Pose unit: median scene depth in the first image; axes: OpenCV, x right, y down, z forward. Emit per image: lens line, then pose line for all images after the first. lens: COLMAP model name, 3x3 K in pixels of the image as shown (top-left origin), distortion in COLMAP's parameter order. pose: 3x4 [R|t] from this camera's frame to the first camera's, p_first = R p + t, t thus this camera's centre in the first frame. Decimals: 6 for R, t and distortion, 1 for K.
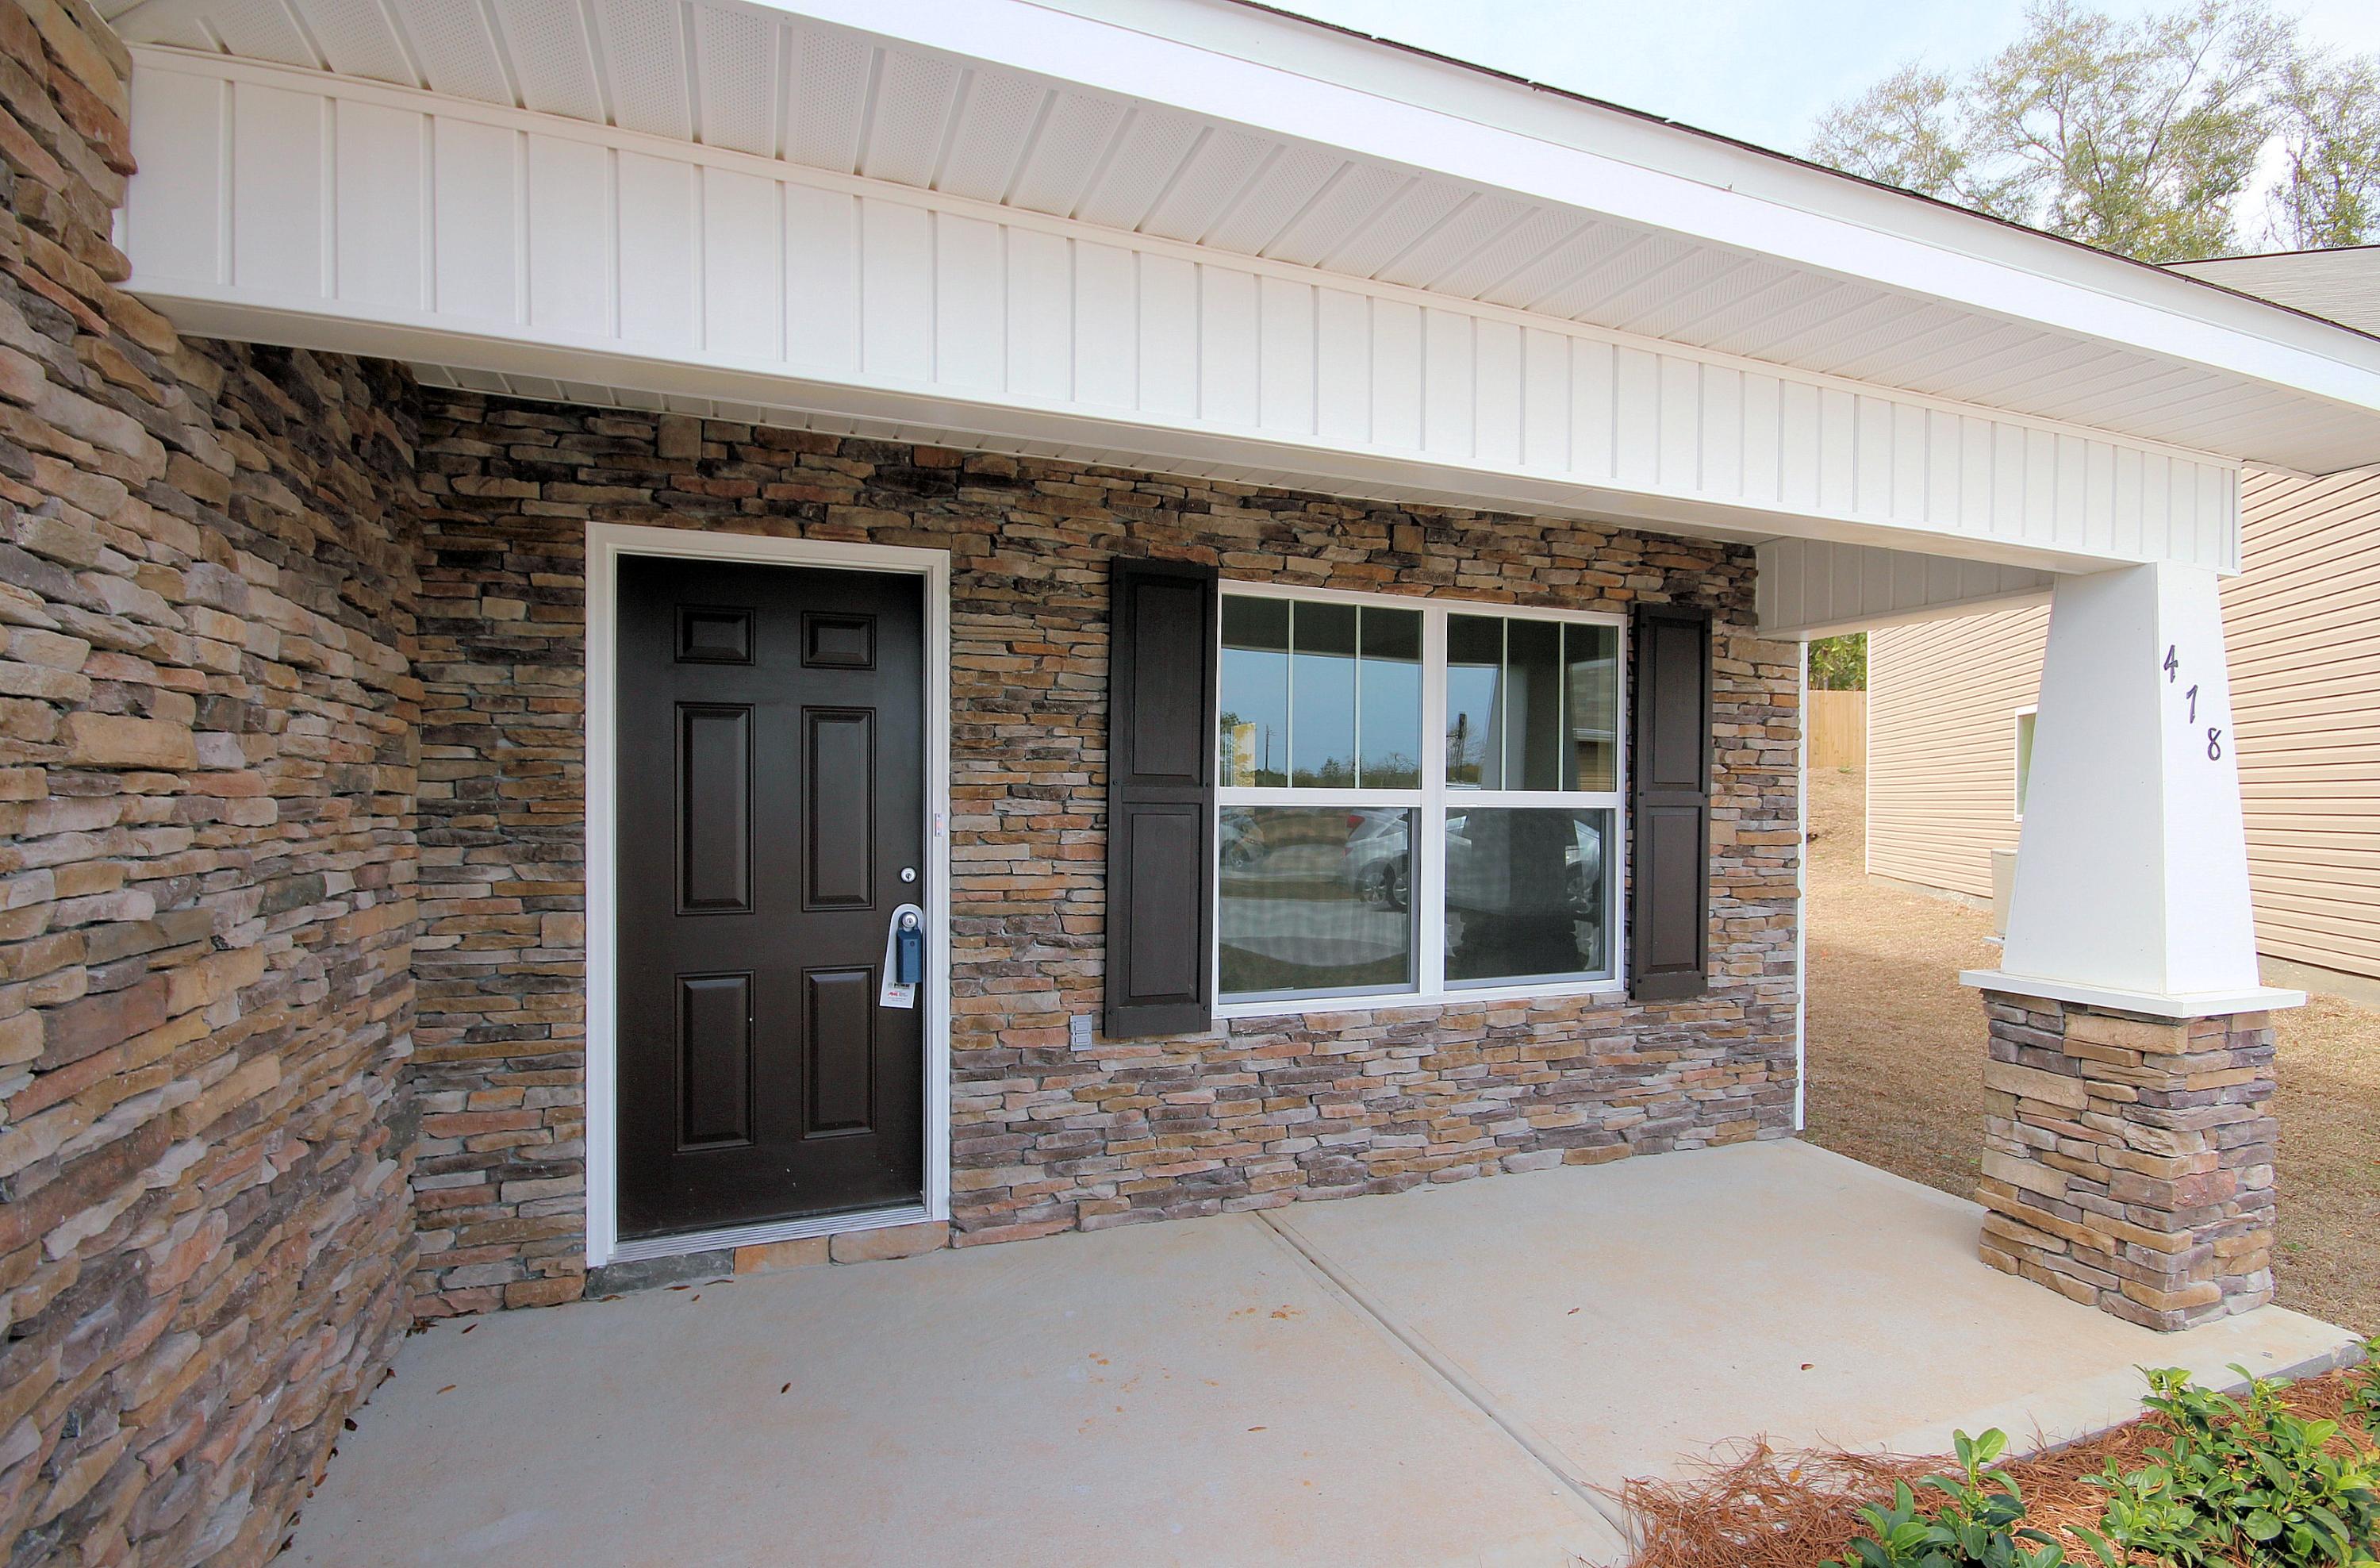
lens RADIAL K [[1134.1, 0, 1205.7], [0, 1134.1, 802.4], [0, 0, 1]] dist [-0.002795, -0.000018]
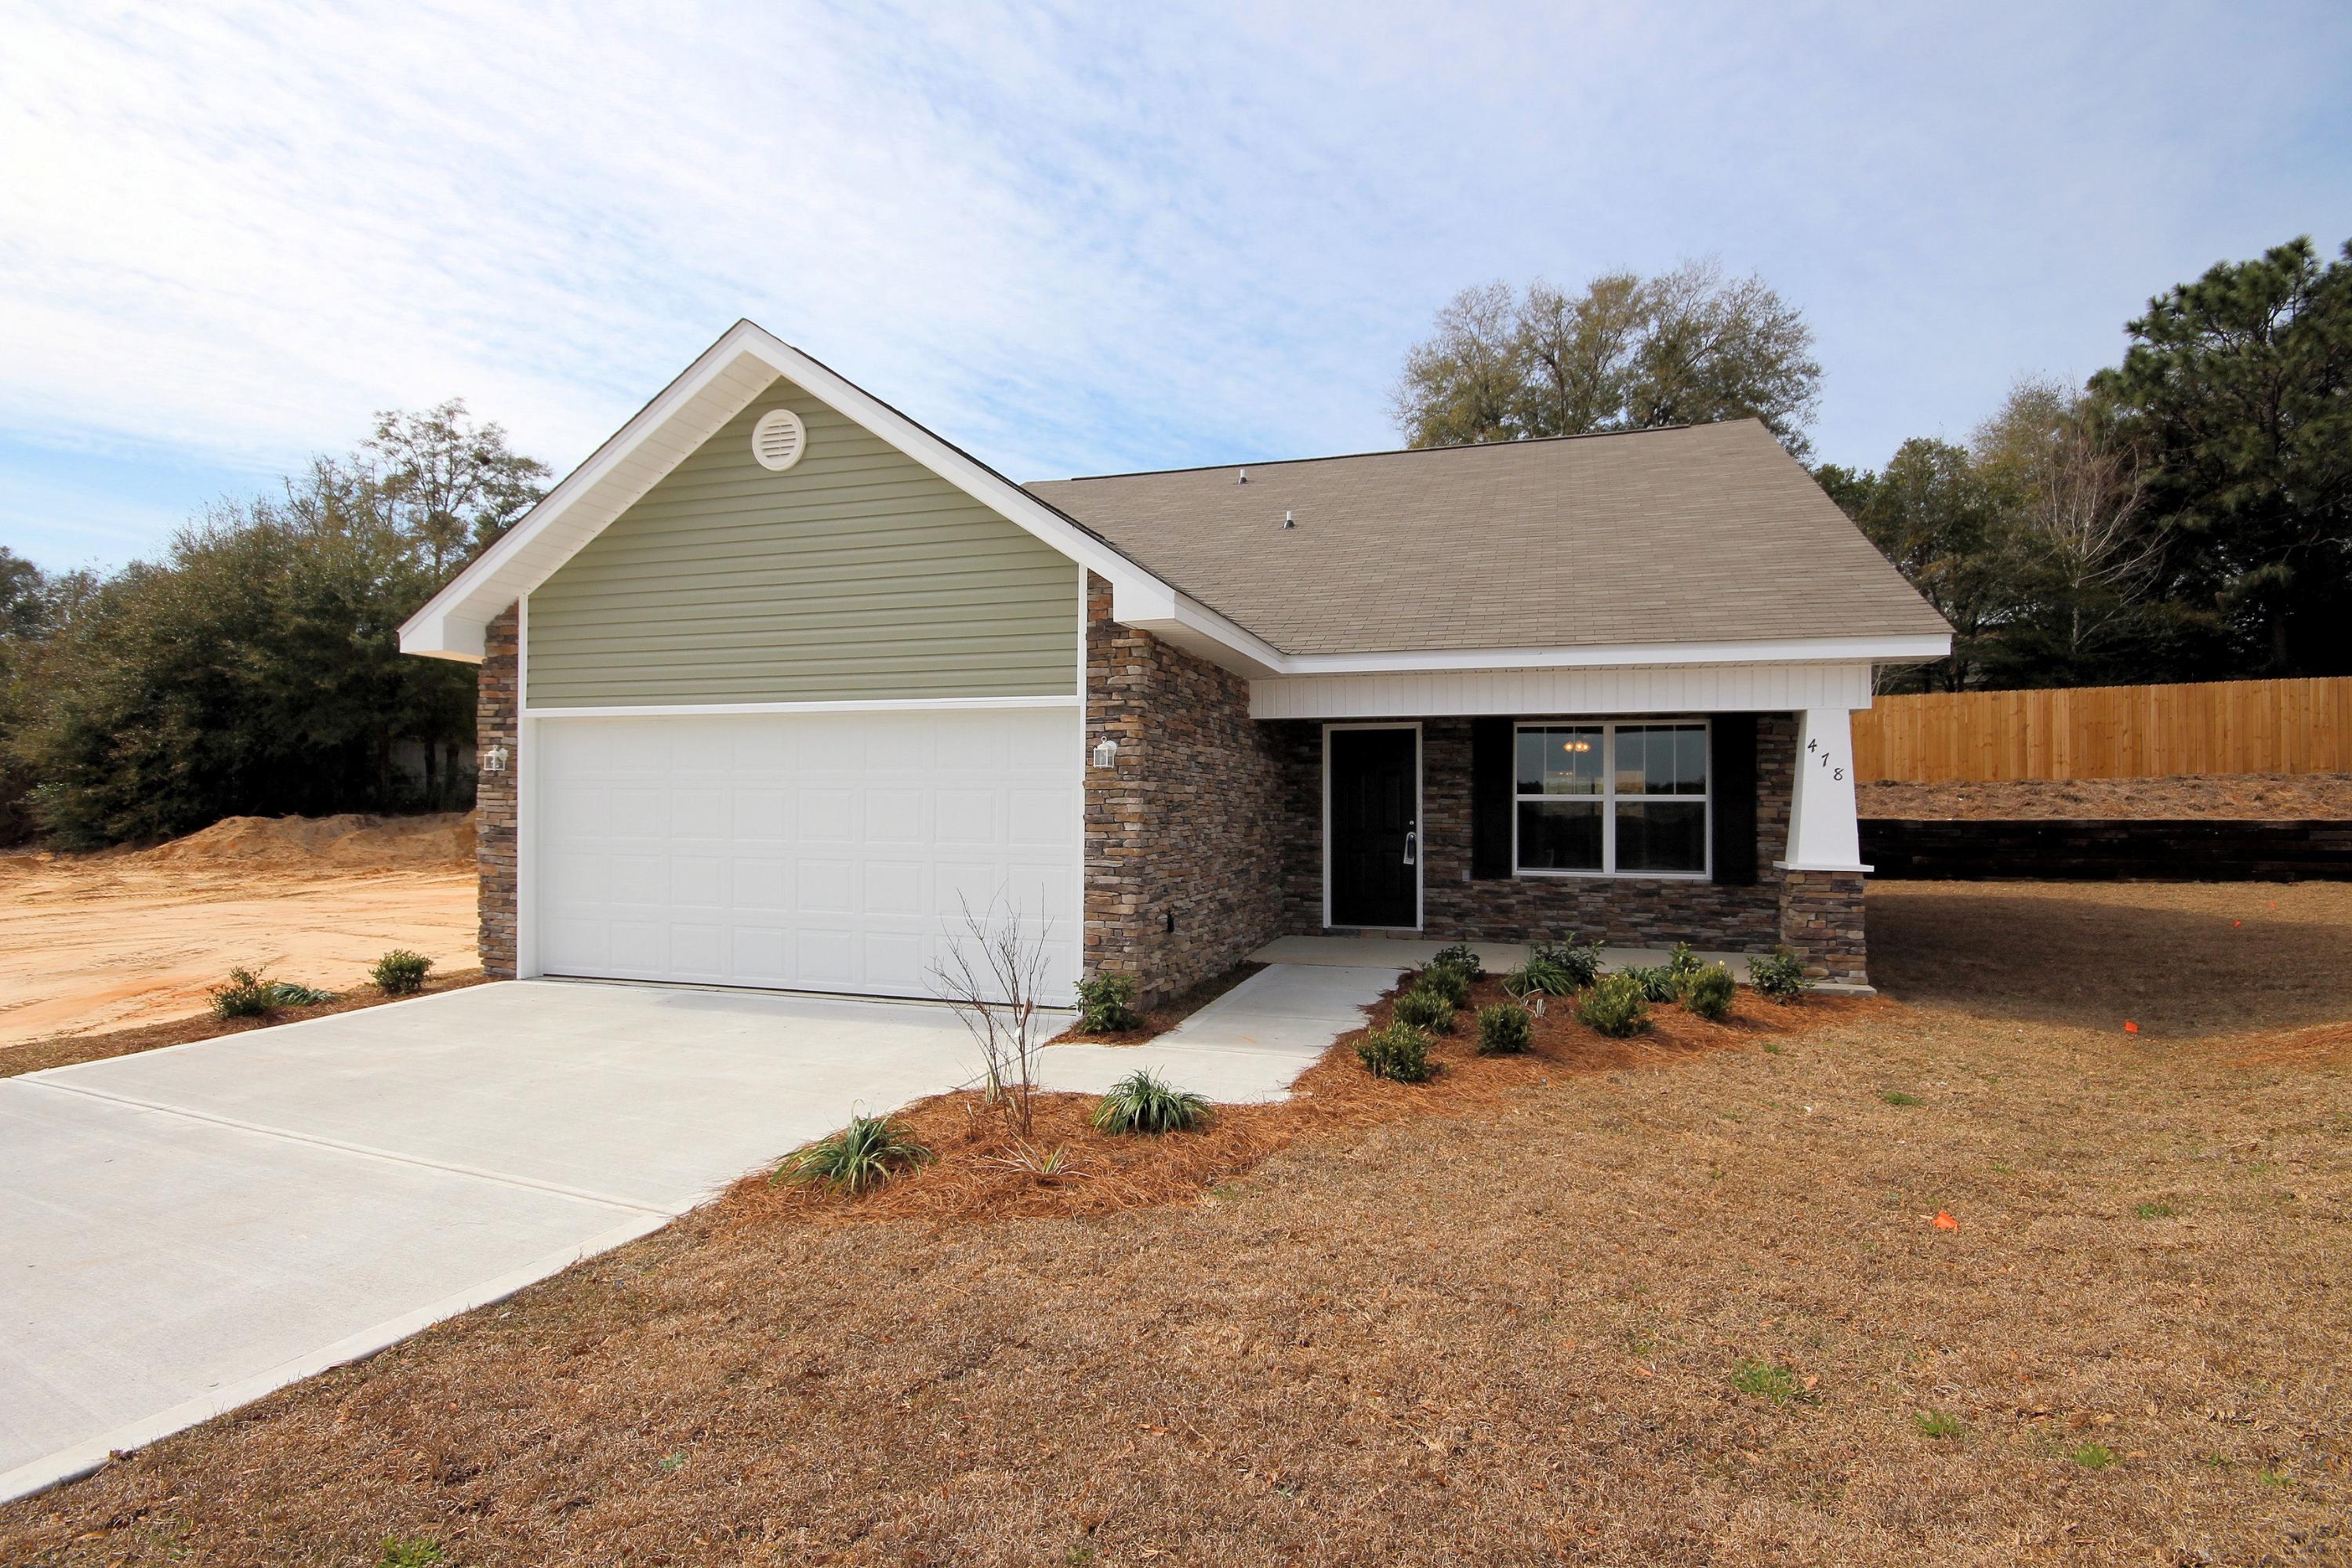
lens RADIAL K [[1172.3, 0, 1179.8], [0, 1172.3, 792.1], [0, 0, 1]] dist [0.000719, -0.000431]
pose [[0.776117, -0.012450, -0.630466, 1.279485], [0.000066, 0.999807, -0.019663, 0.041090], [0.630588, 0.015219, 0.775968, -1.926278]]
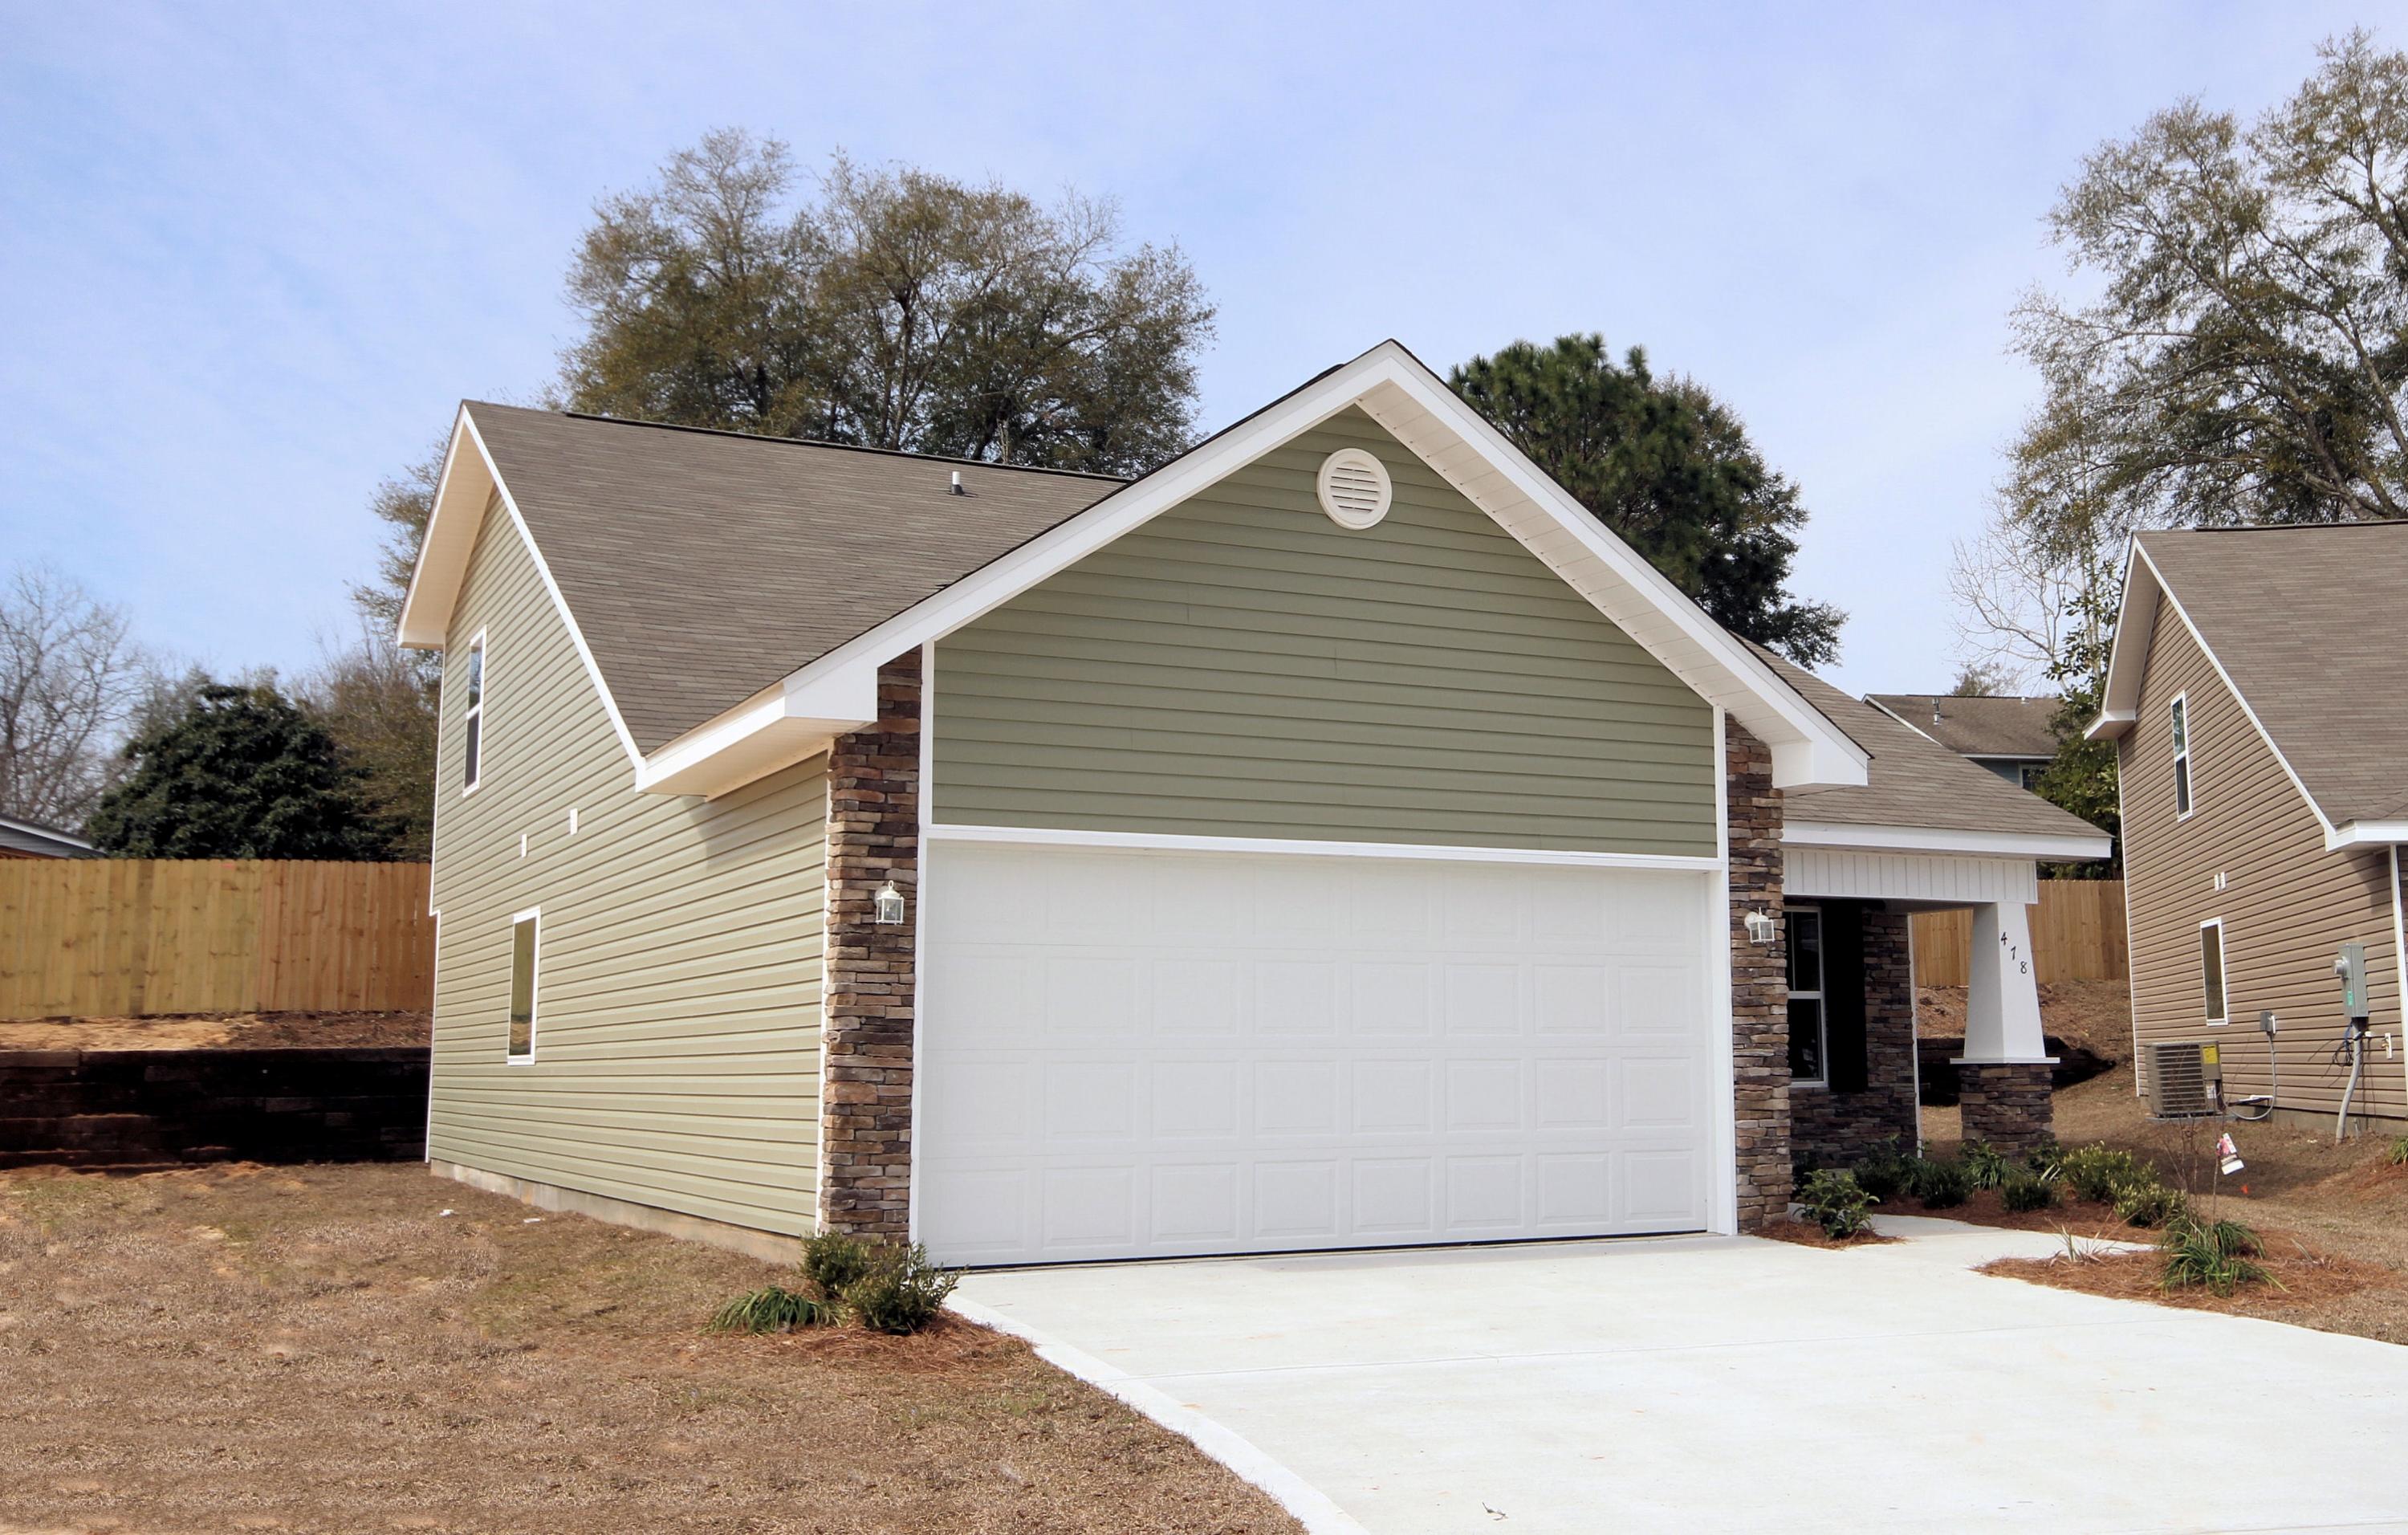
lens RADIAL K [[2372.7, 0, 1415.6], [0, 2372.7, 699.1], [0, 0, 1]] dist [-0.002172, 0.003206]
pose [[0.990628, 0.002833, 0.136559, -1.210638], [0.018179, 0.988156, -0.152371, 0.137956], [-0.135373, 0.153426, 0.978843, -4.042858]]
